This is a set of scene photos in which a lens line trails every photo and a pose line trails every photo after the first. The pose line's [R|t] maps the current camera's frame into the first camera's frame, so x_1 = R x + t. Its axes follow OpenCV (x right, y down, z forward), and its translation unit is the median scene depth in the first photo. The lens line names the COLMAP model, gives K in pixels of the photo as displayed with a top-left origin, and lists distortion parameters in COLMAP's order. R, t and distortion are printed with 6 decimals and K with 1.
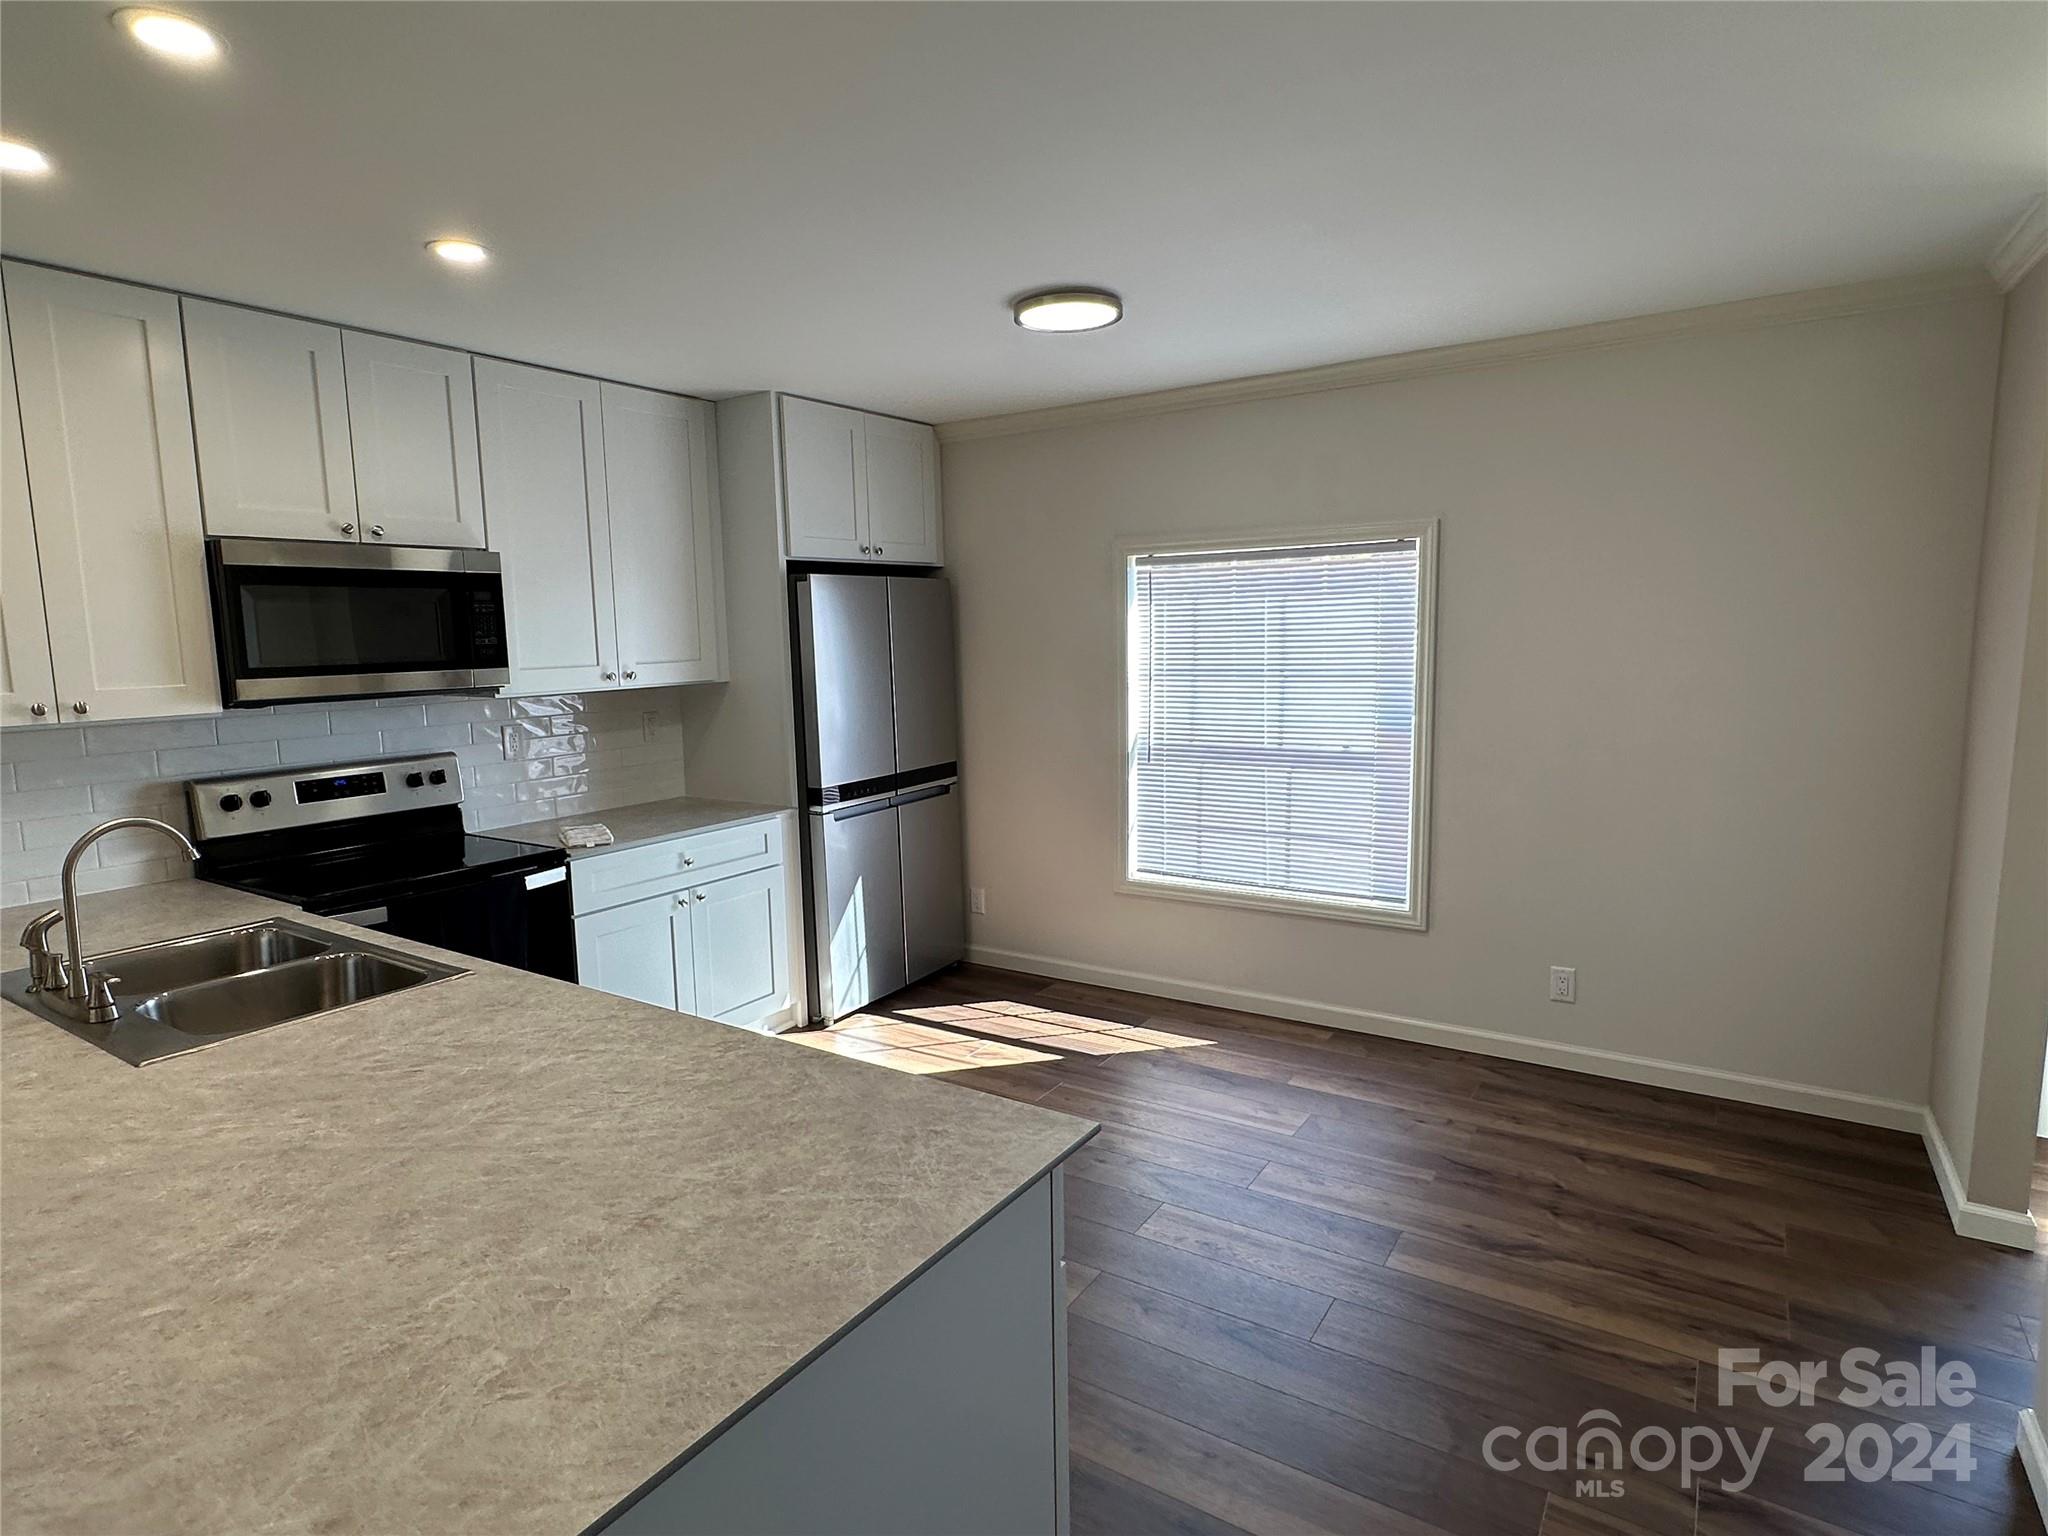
lens RADIAL K [[1098.2, 0, 1015.5], [0, 1098.2, 770.5], [0, 0, 1]] dist [0.001982, -0.001516]
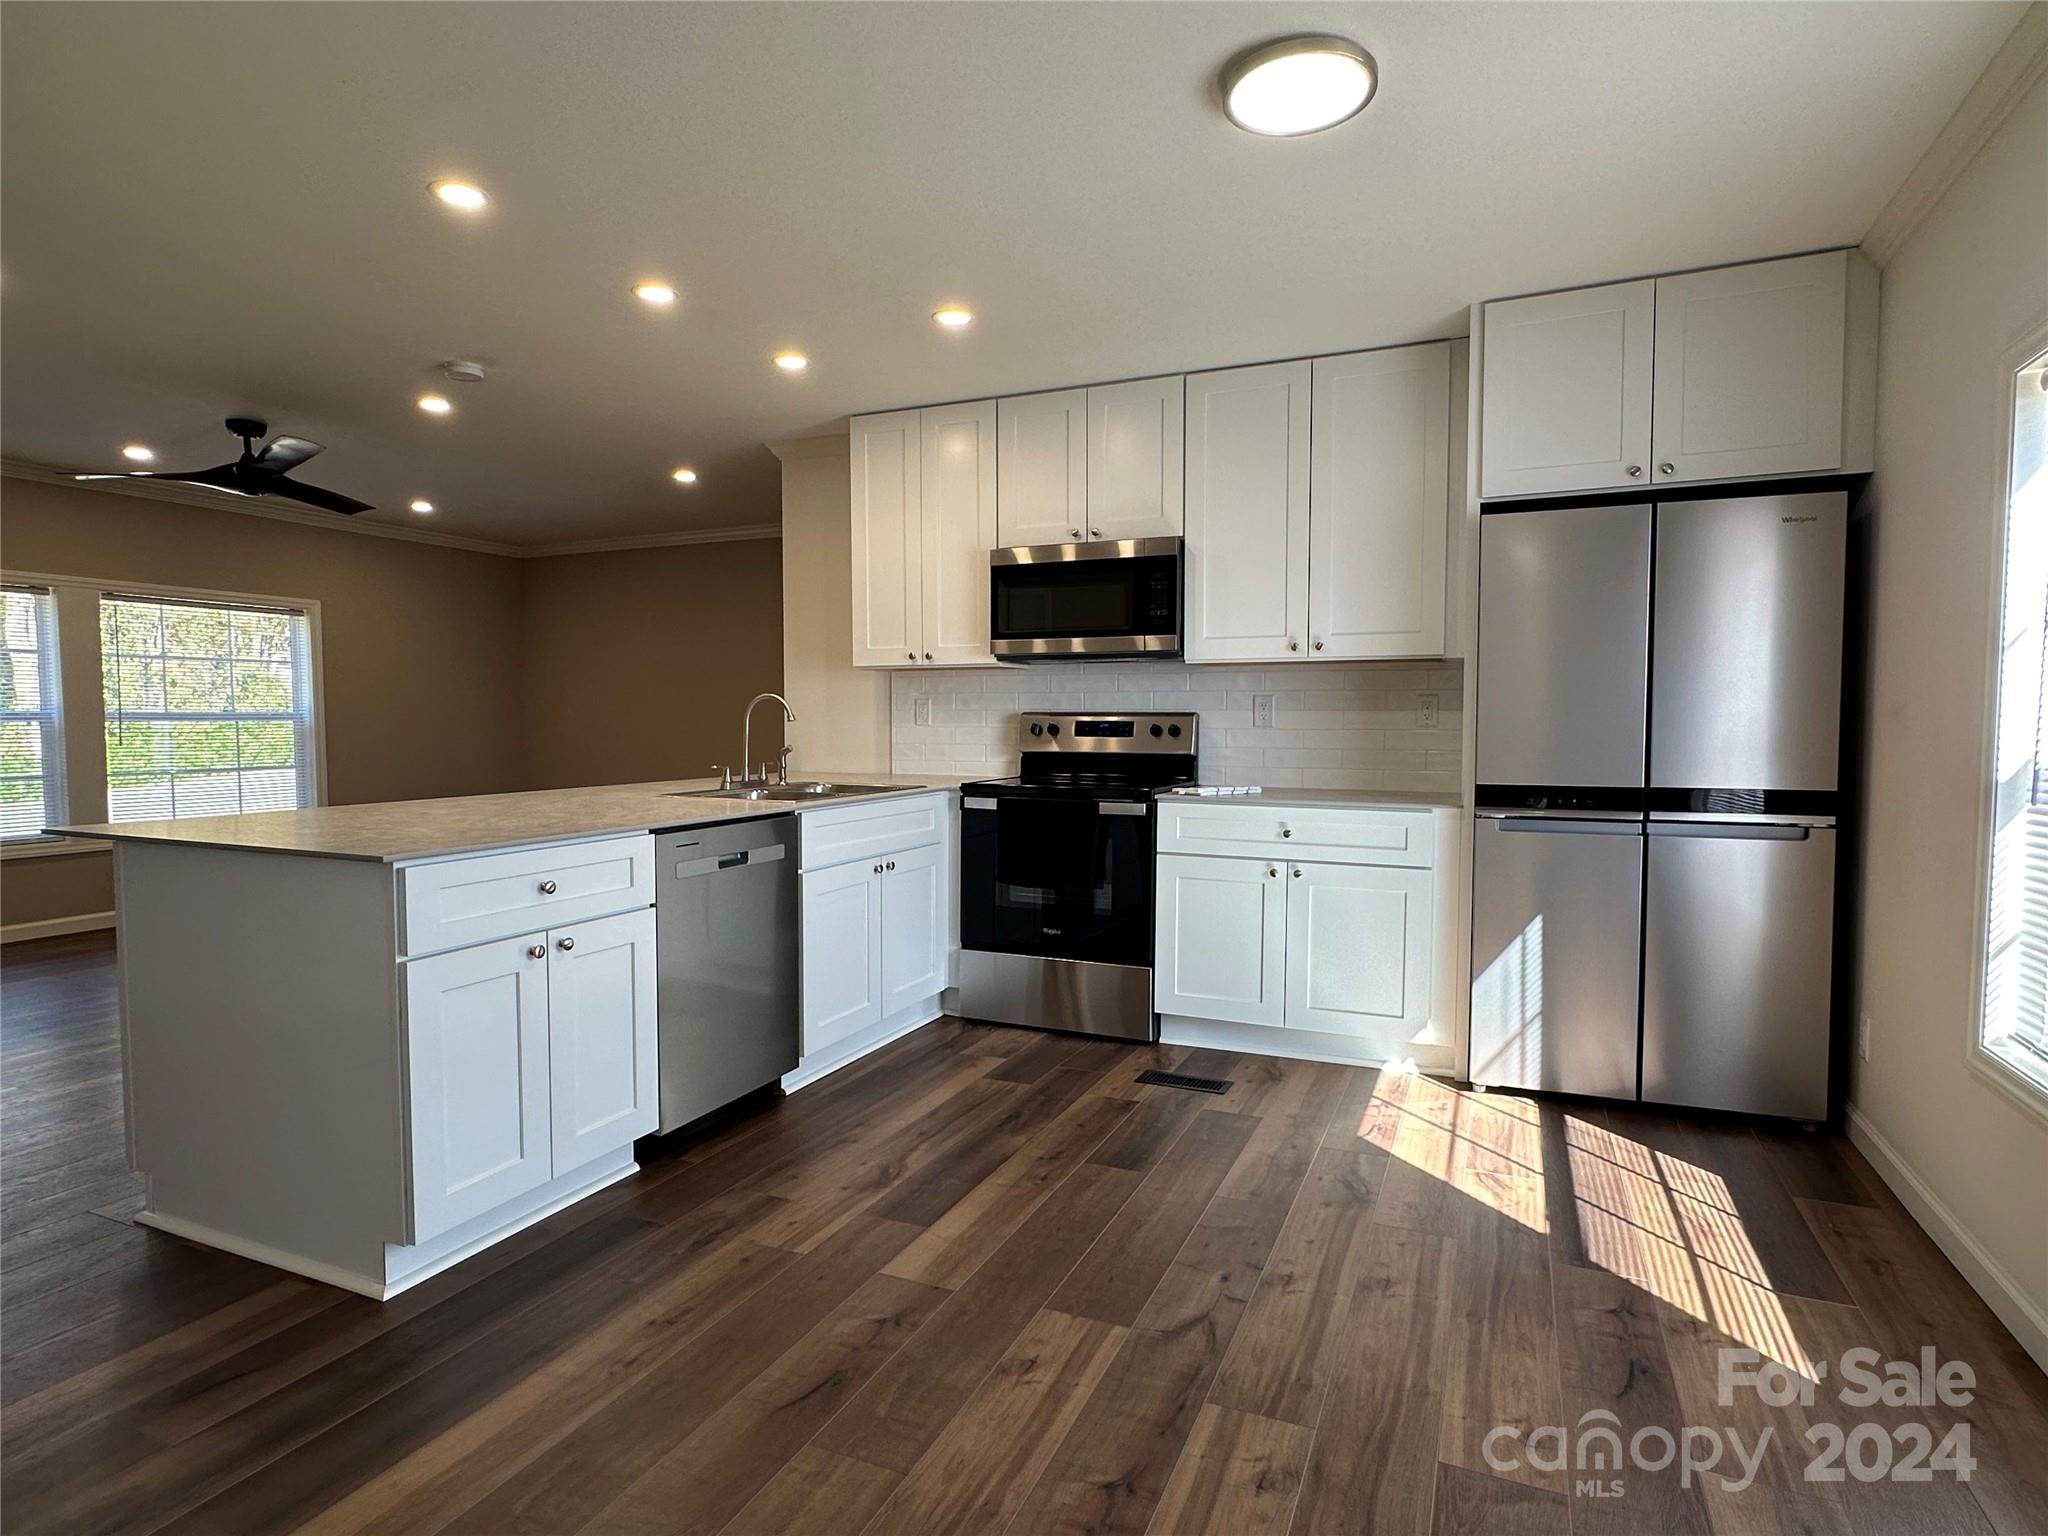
lens RADIAL K [[1098.2, 0, 1020.8], [0, 1098.2, 775.5], [0, 0, 1]] dist [0.001982, -0.001516]
pose [[0.163865, 0.071798, -0.983866, 0.599005], [-0.133379, 0.989802, 0.050016, 0.015799], [0.977424, 0.123032, 0.171770, 0.588361]]
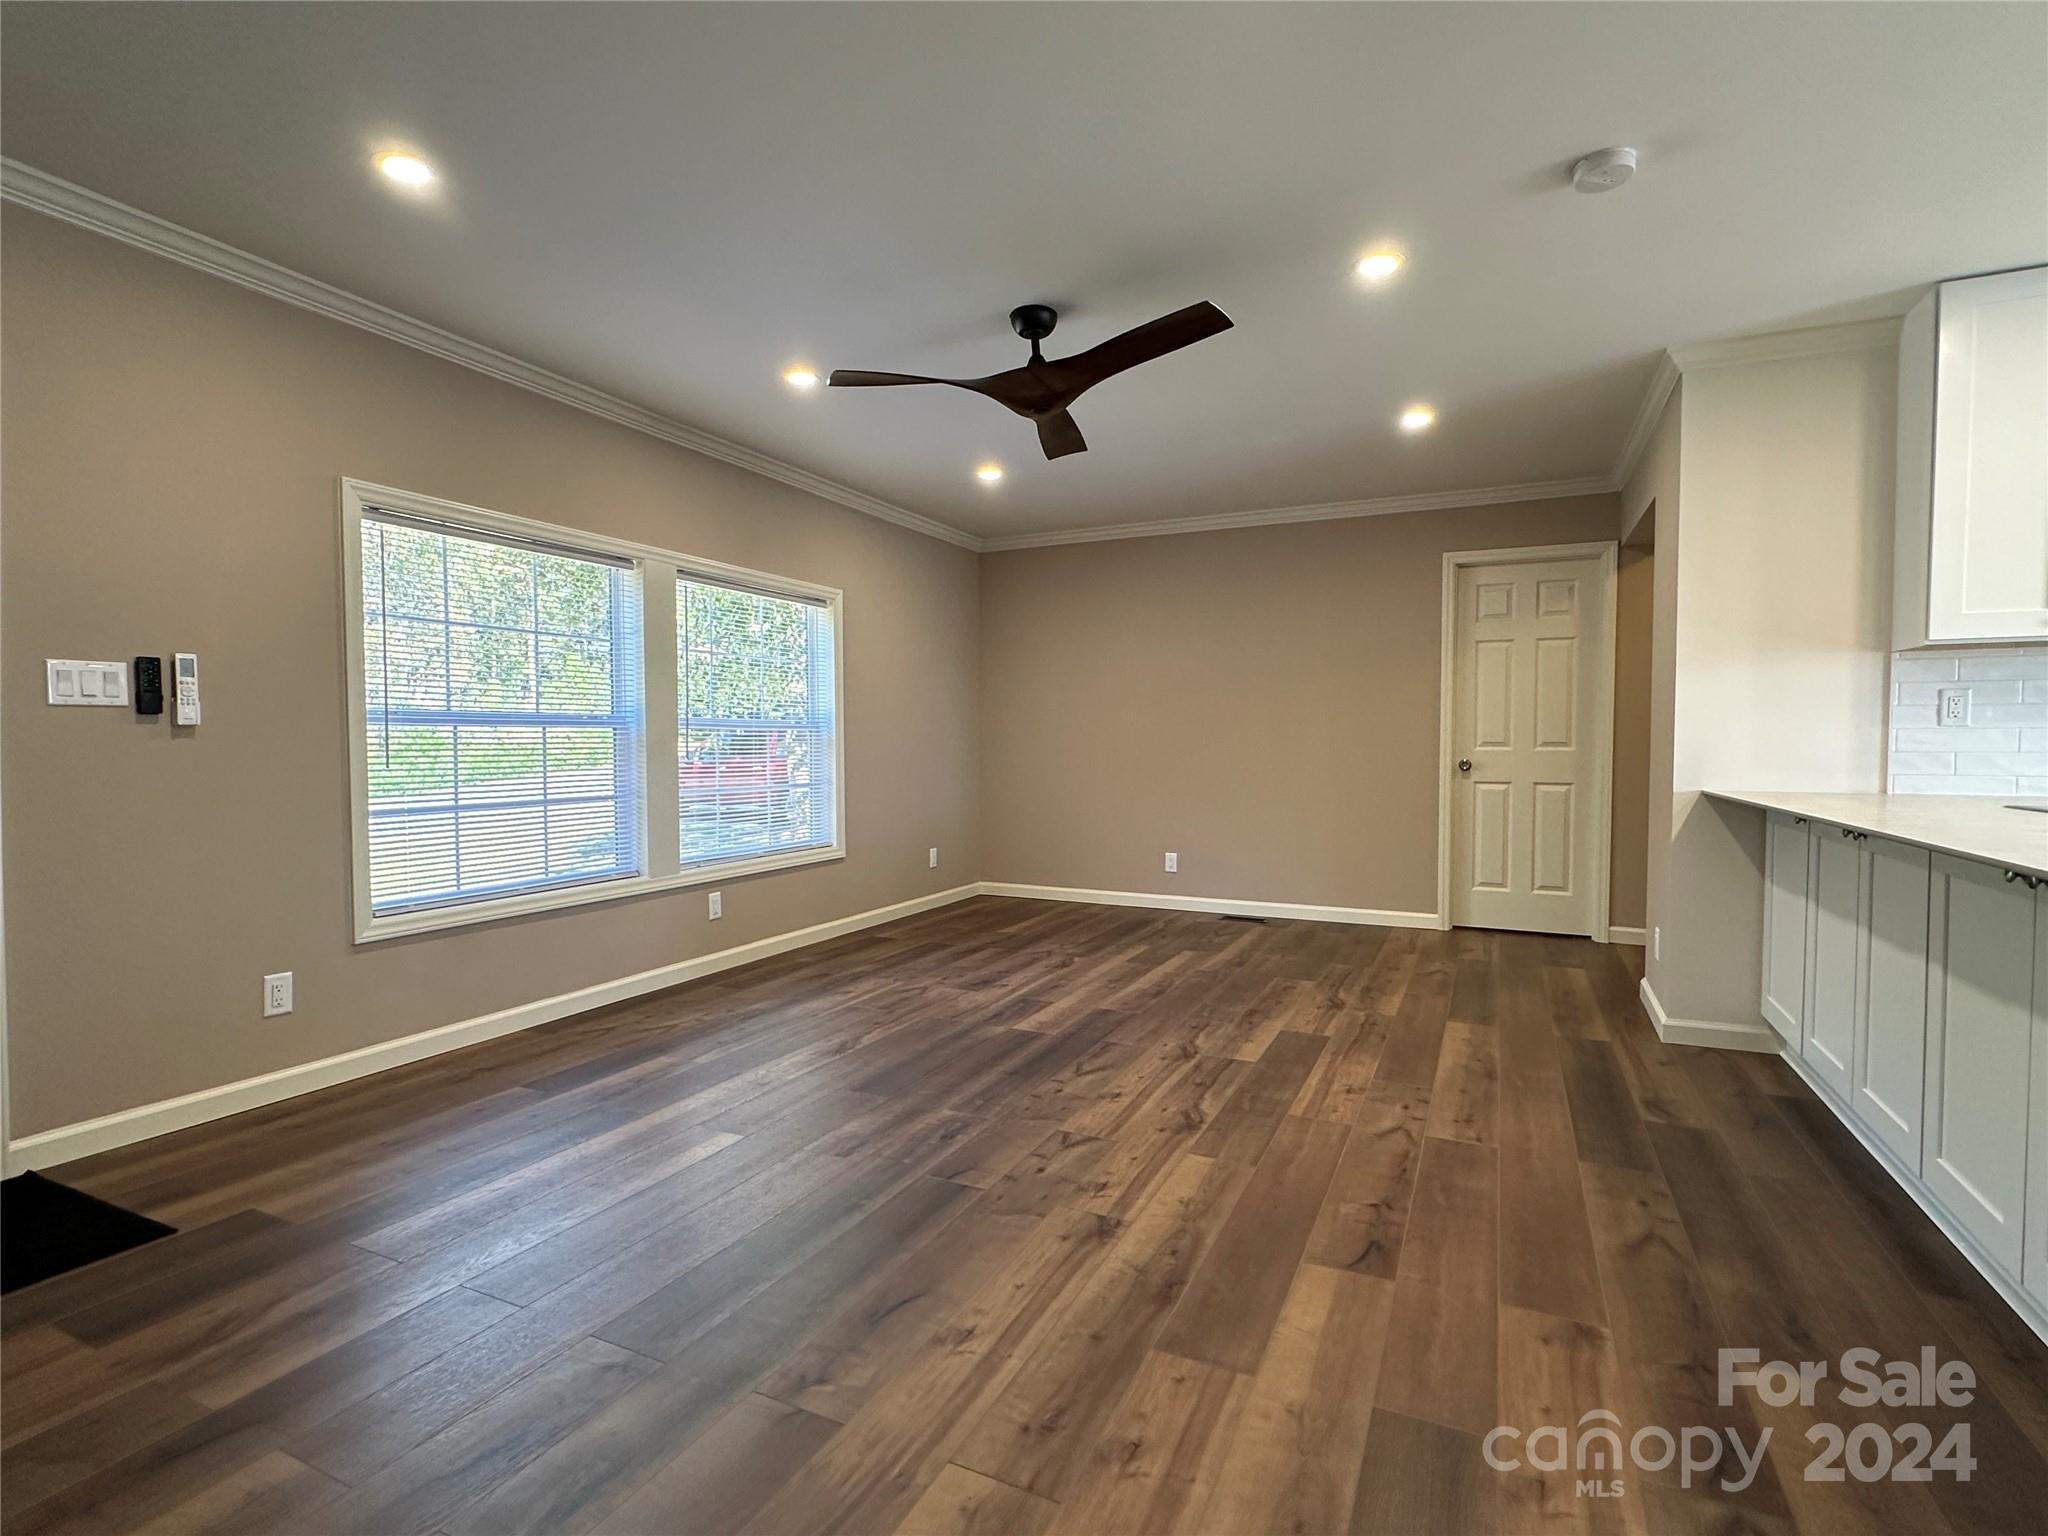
lens RADIAL K [[993.7, 0, 1026.3], [0, 993.7, 768.4], [0, 0, 1]] dist [0.001709, 0.000461]
pose [[0.137489, 0.046450, -0.989414, 0.038340], [-0.133456, 0.990660, 0.027963, 0.151379], [0.981472, 0.128199, 0.142404, -0.181402]]
